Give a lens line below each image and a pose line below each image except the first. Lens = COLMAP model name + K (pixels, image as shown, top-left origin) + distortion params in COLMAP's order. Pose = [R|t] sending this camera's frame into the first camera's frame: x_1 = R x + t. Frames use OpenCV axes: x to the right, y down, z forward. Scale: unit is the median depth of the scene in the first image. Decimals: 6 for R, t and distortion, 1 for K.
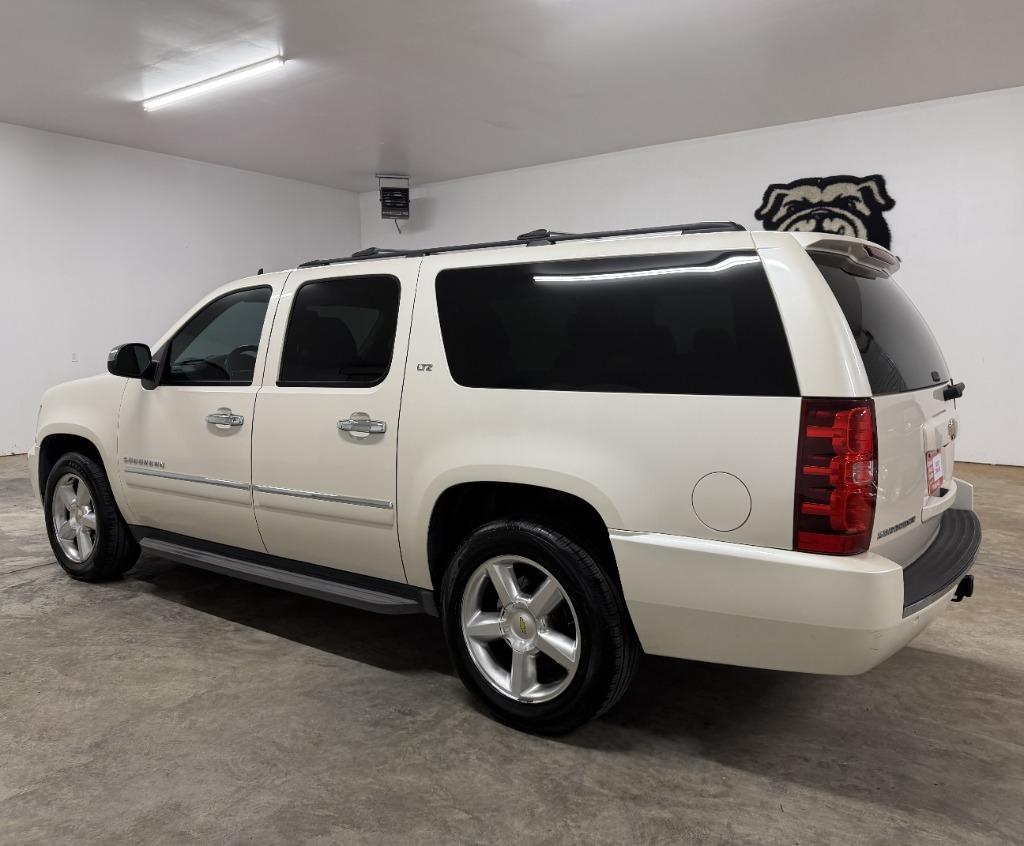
lens RADIAL K [[791.4, 0, 517.2], [0, 791.4, 424.8], [0, 0, 1]] dist [0.061232, -0.100383]
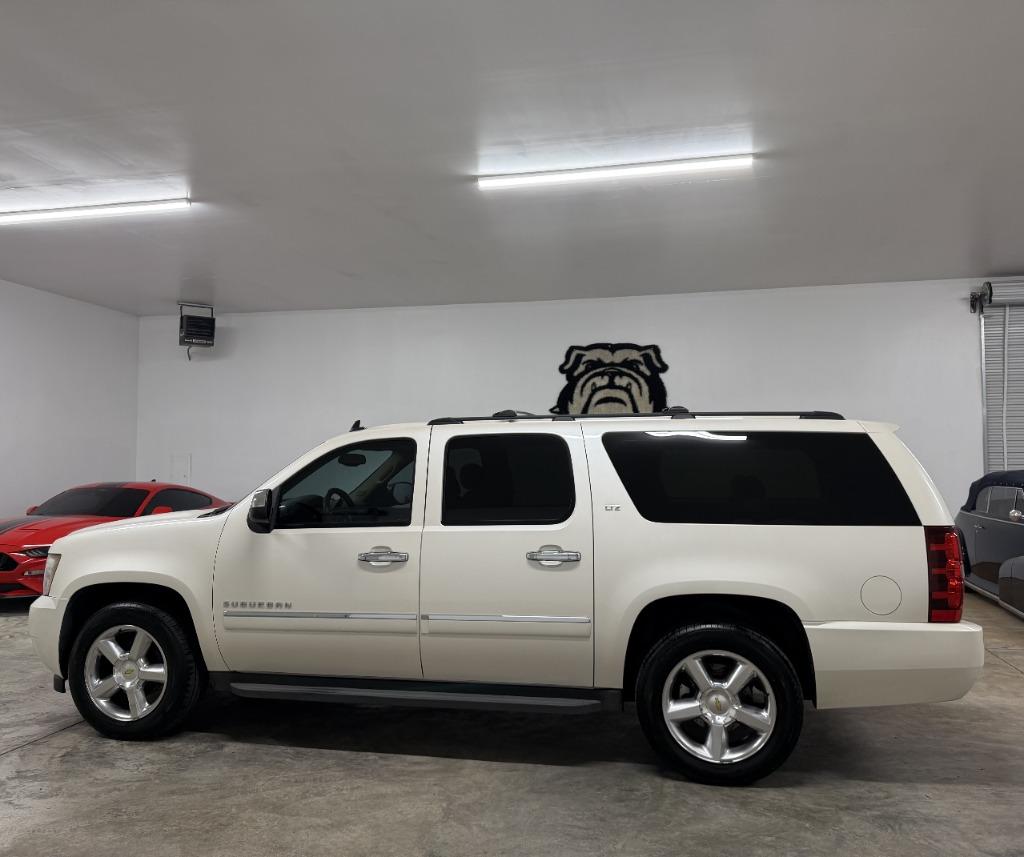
lens RADIAL K [[792.9, 0, 522.3], [0, 792.9, 429.6], [0, 0, 1]] dist [0.130764, -0.216151]
pose [[0.913892, 0.022126, 0.405354, -0.649305], [0.039046, 0.989093, -0.142021, -0.016806], [-0.404075, 0.145619, 0.903061, -0.116361]]
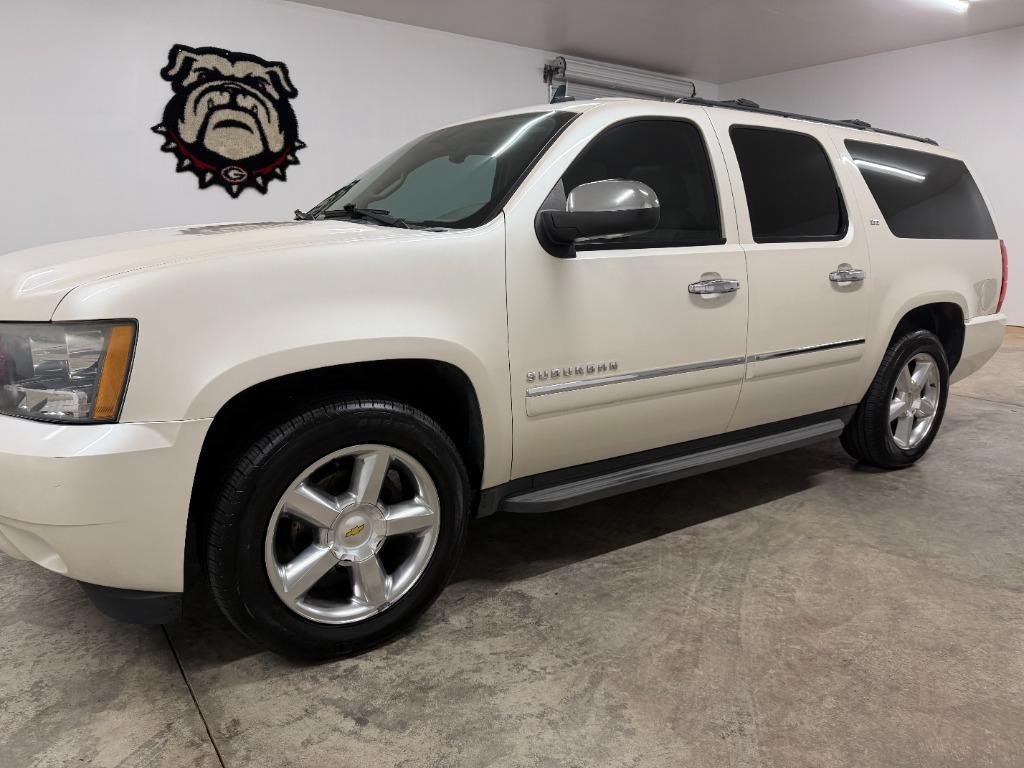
lens RADIAL K [[723.0, 0, 515.5], [0, 723.0, 383.7], [0, 0, 1]] dist [0.024101, -0.032104]
pose [[0.323693, -0.182950, 0.928306, -1.146597], [0.080210, 0.982902, 0.165741, -0.048357], [-0.942756, 0.020810, 0.332833, 0.952515]]
